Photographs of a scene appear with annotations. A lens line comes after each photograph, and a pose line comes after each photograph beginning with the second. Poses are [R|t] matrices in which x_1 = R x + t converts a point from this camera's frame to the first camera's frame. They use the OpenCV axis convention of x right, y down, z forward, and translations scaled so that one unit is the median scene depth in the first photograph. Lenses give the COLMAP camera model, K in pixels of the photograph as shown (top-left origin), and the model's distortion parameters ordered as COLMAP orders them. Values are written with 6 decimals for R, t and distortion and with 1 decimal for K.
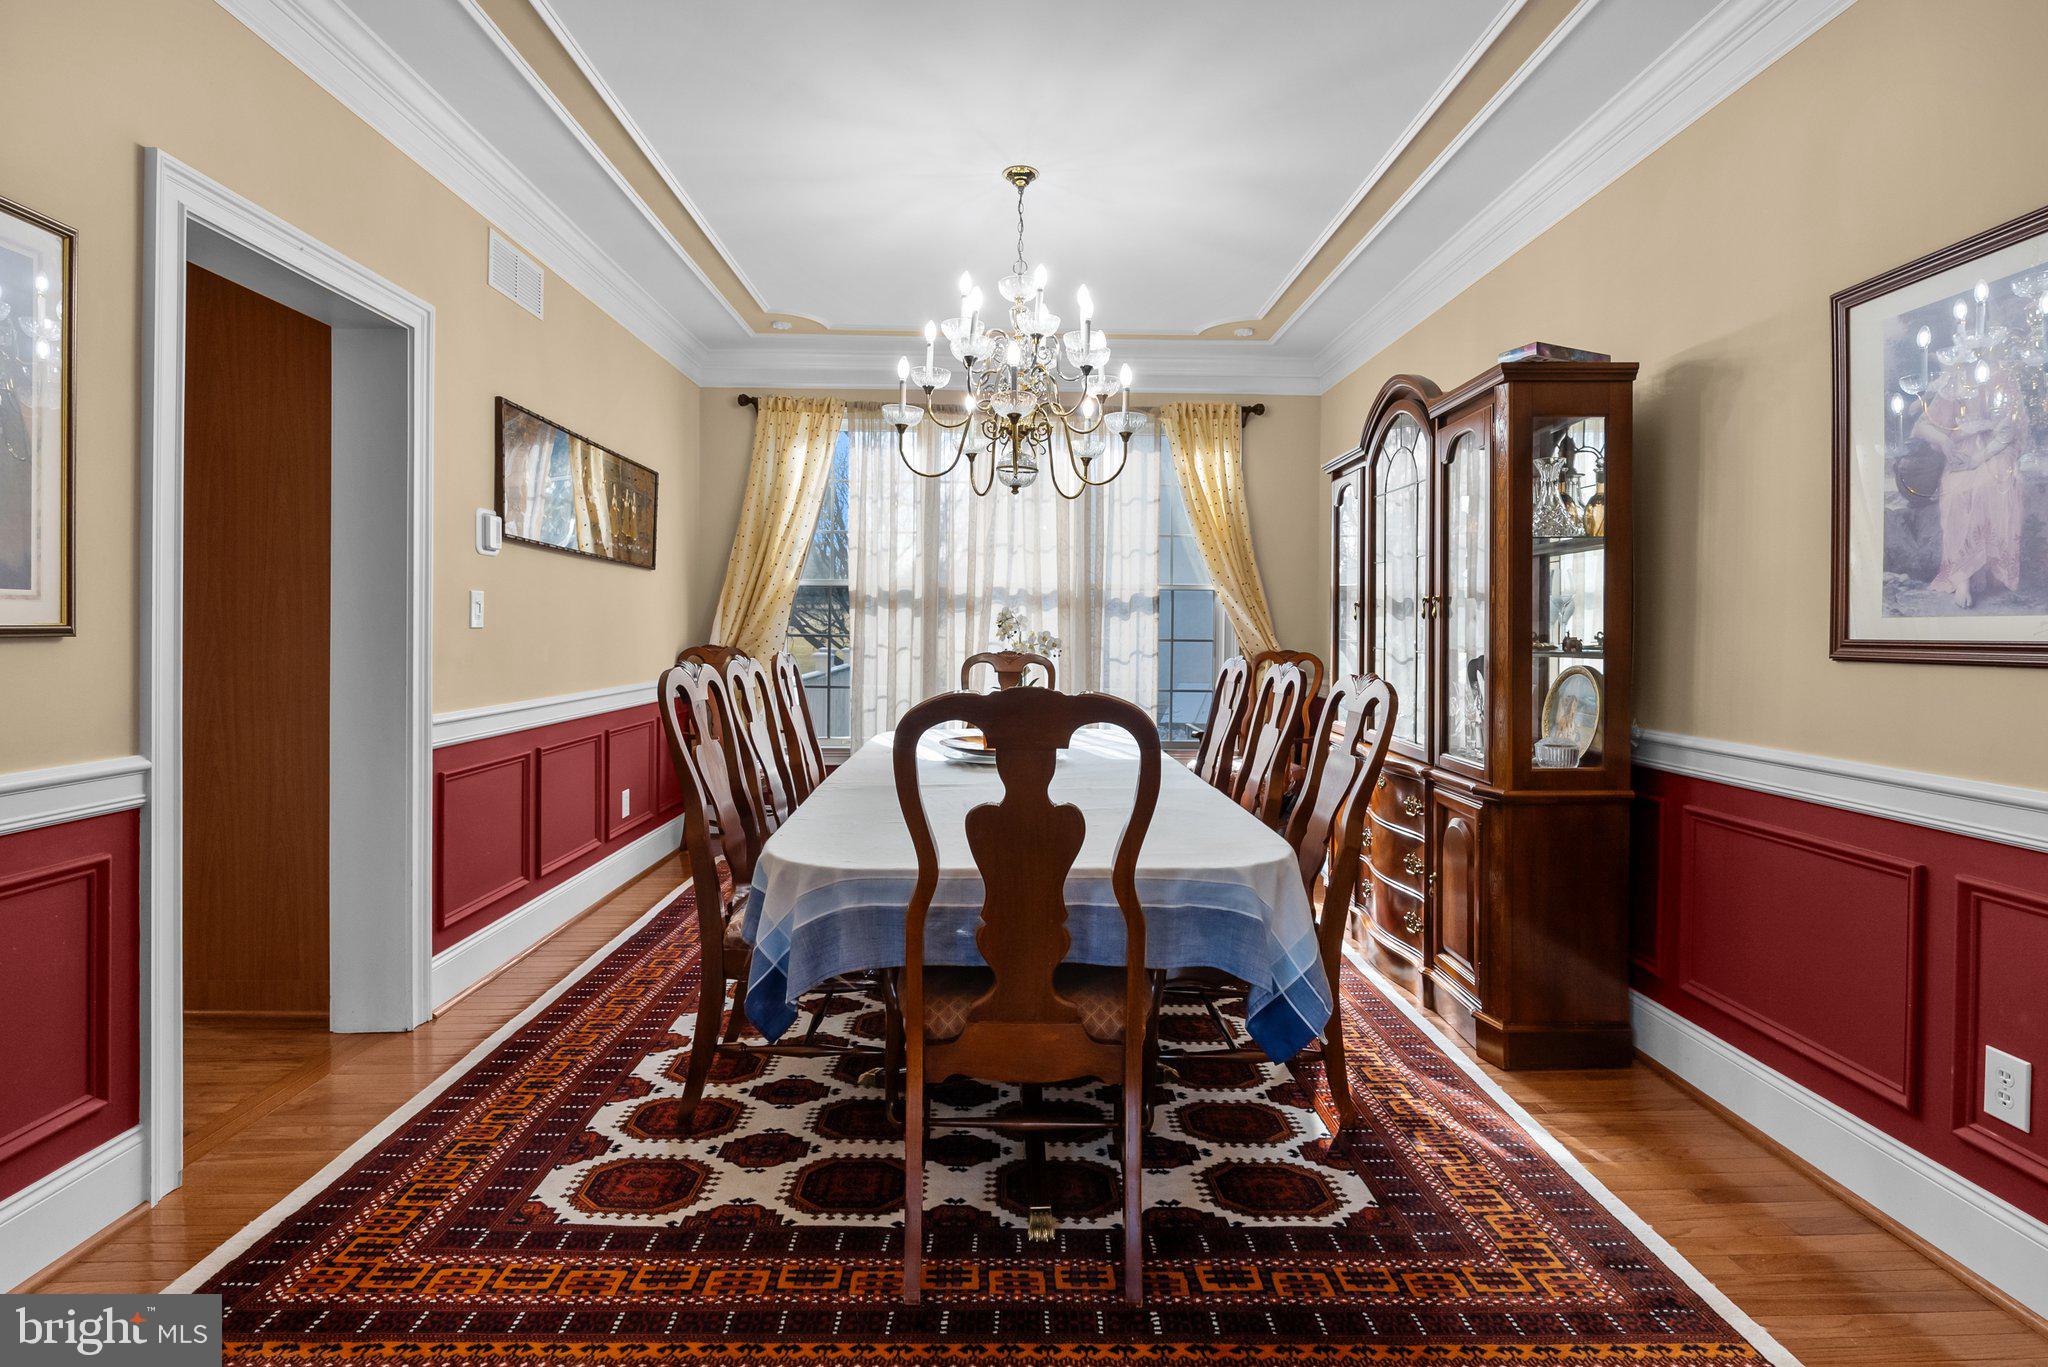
lens RADIAL K [[1030.0, 0, 977.8], [0, 1030.0, 629.7], [0, 0, 1]] dist [0.002295, 0.000660]
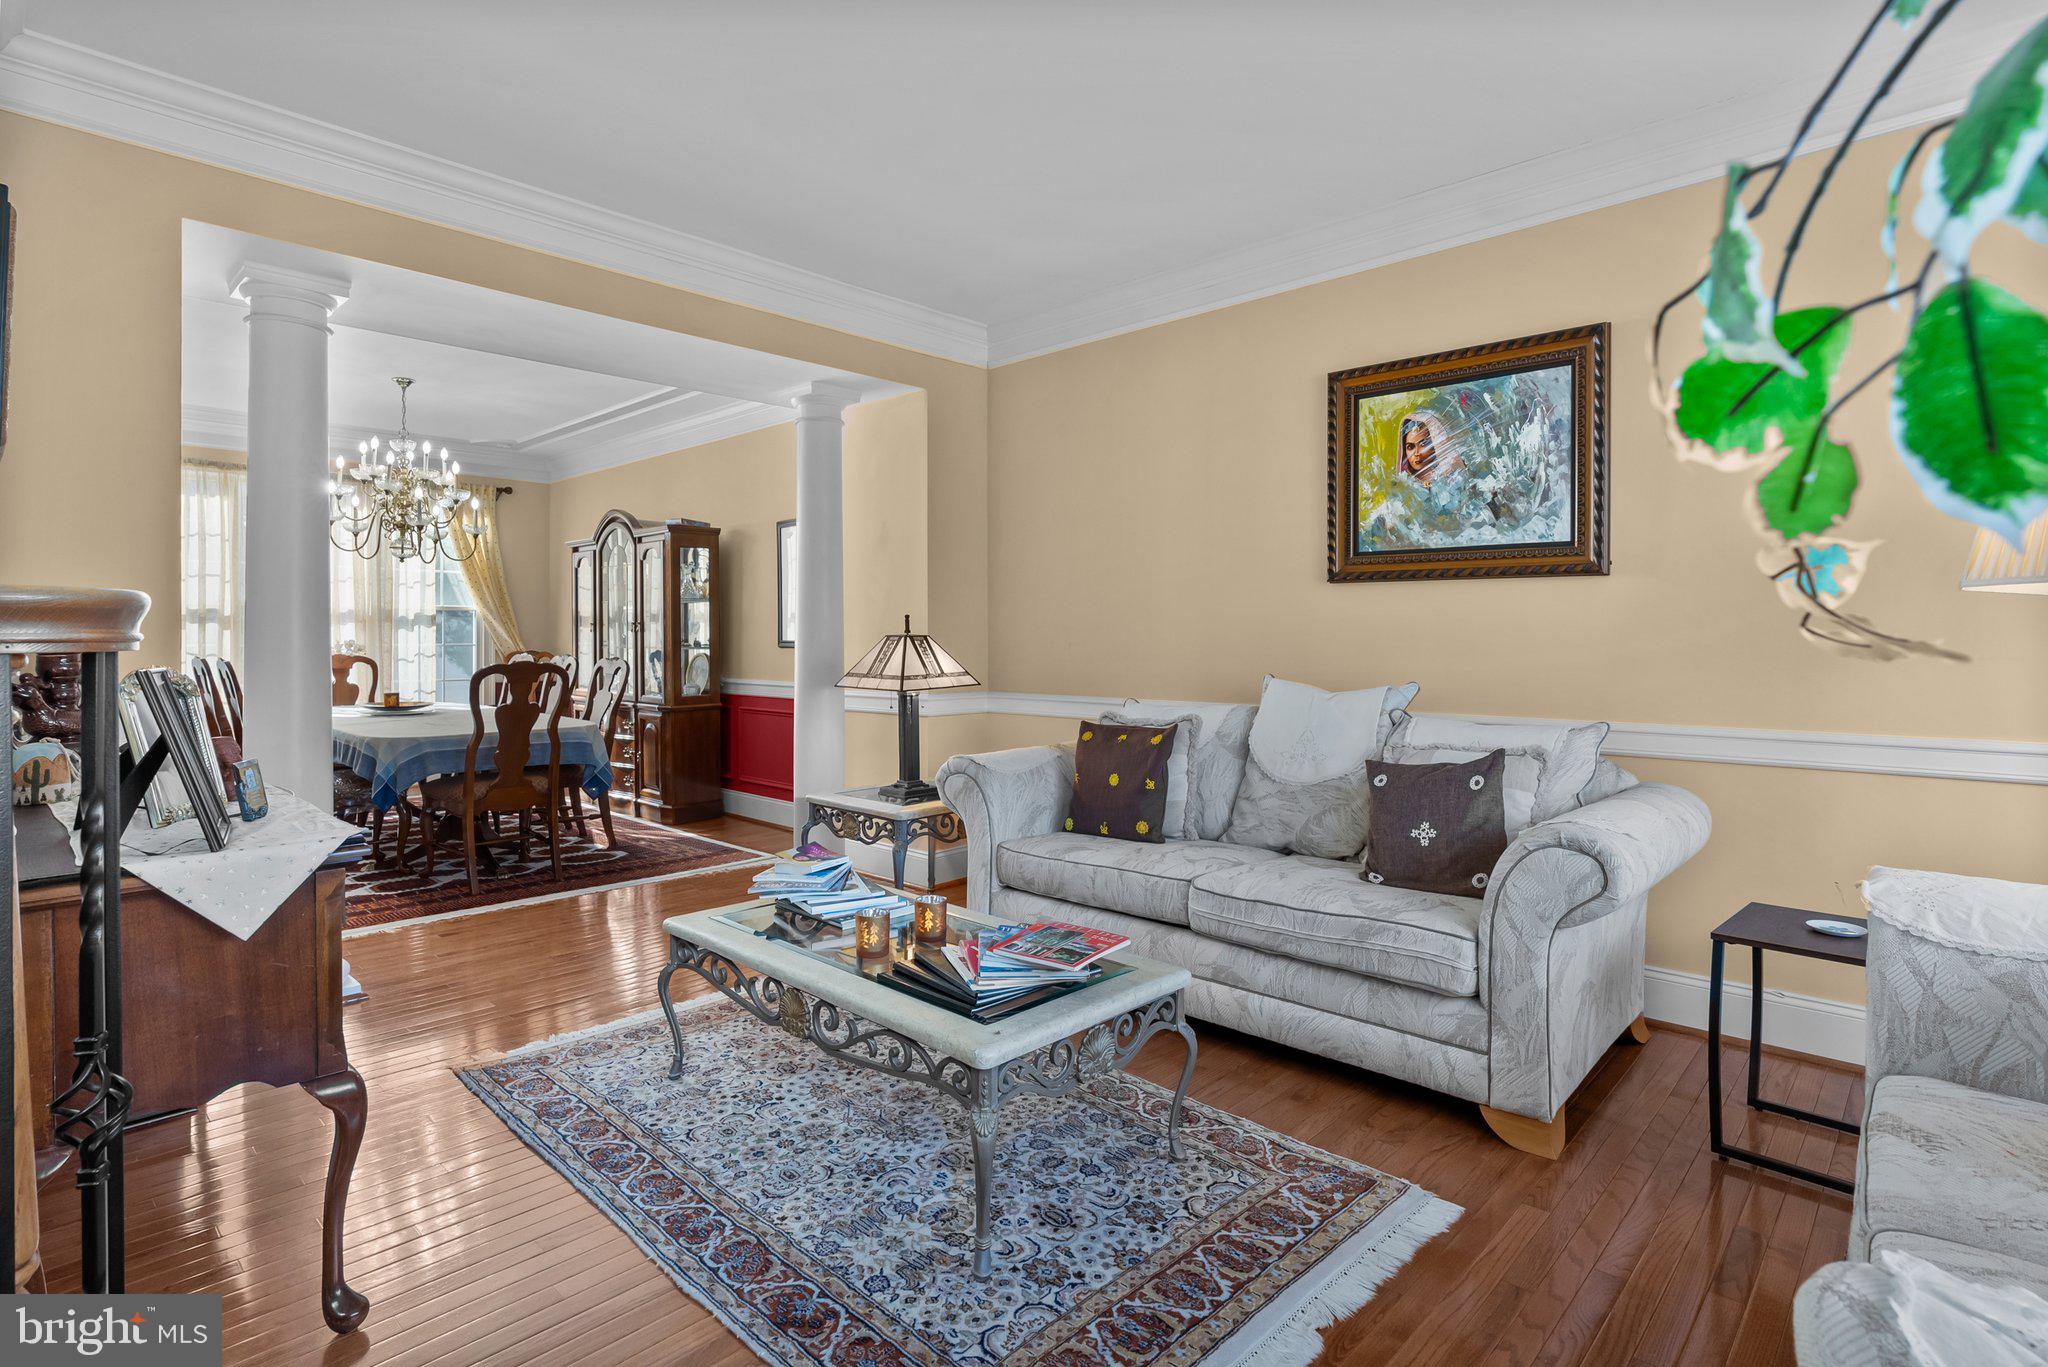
lens RADIAL K [[1005.1, 0, 1028.2], [0, 1005.1, 639.4], [0, 0, 1]] dist [-0.003255, 0.000318]
pose [[0.666807, -0.013934, 0.745100, -0.586324], [0.006959, 0.999898, 0.012471, -0.017217], [-0.745198, -0.003130, 0.666836, -1.018534]]
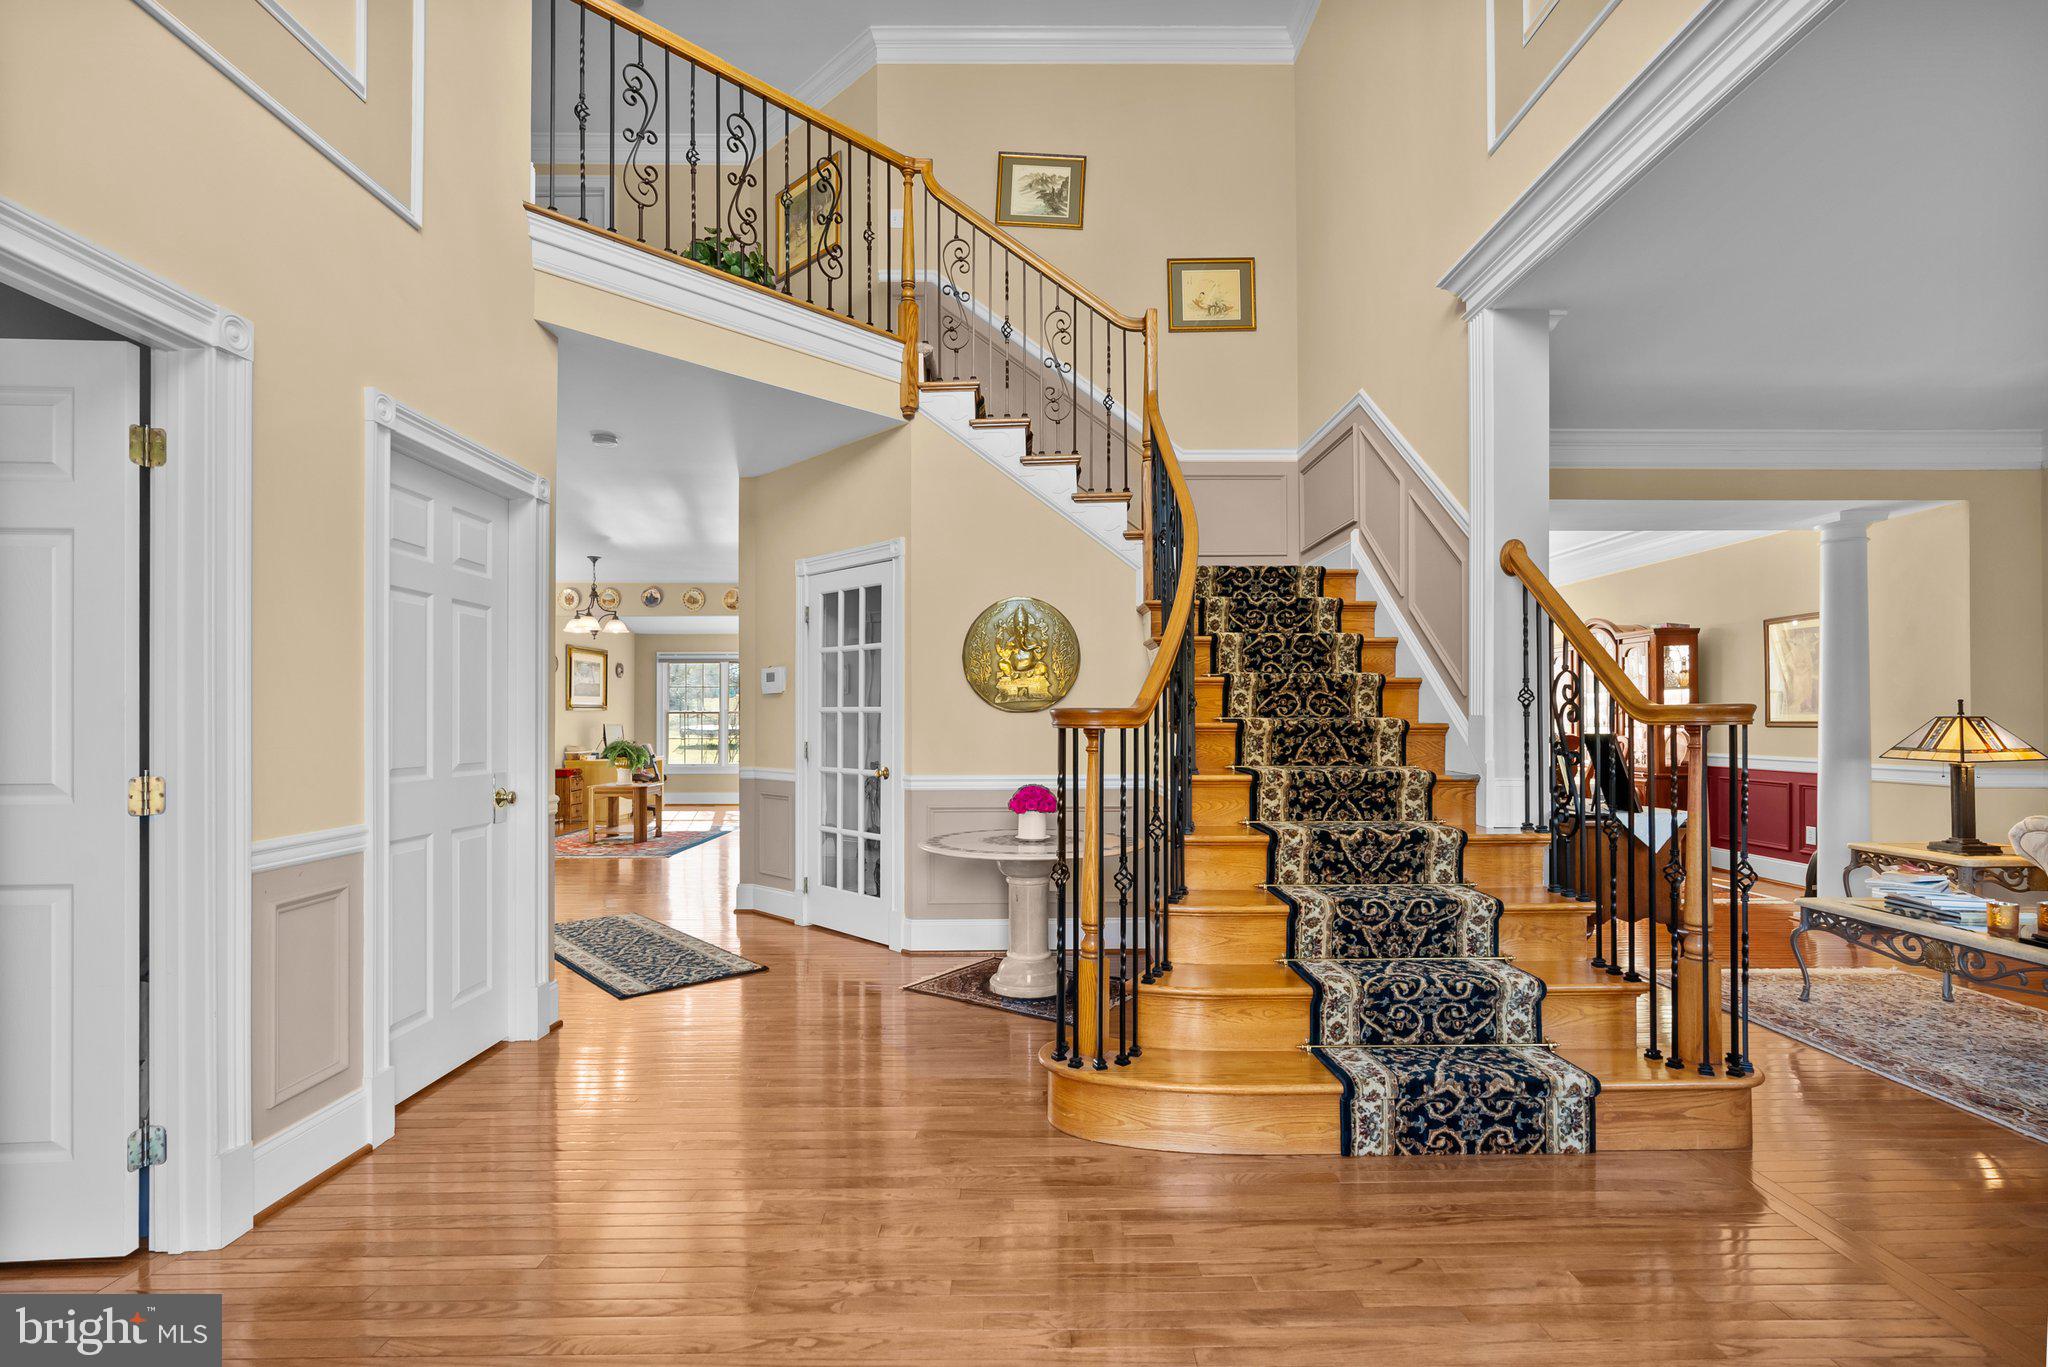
lens RADIAL K [[940.8, 0, 1031.9], [0, 940.8, 712.0], [0, 0, 1]] dist [-0.002134, -0.000234]
pose [[0.999005, -0.012407, 0.042847, -1.245244], [0.012621, 0.999909, -0.004732, -0.026041], [-0.042784, 0.005268, 0.999070, -1.440375]]
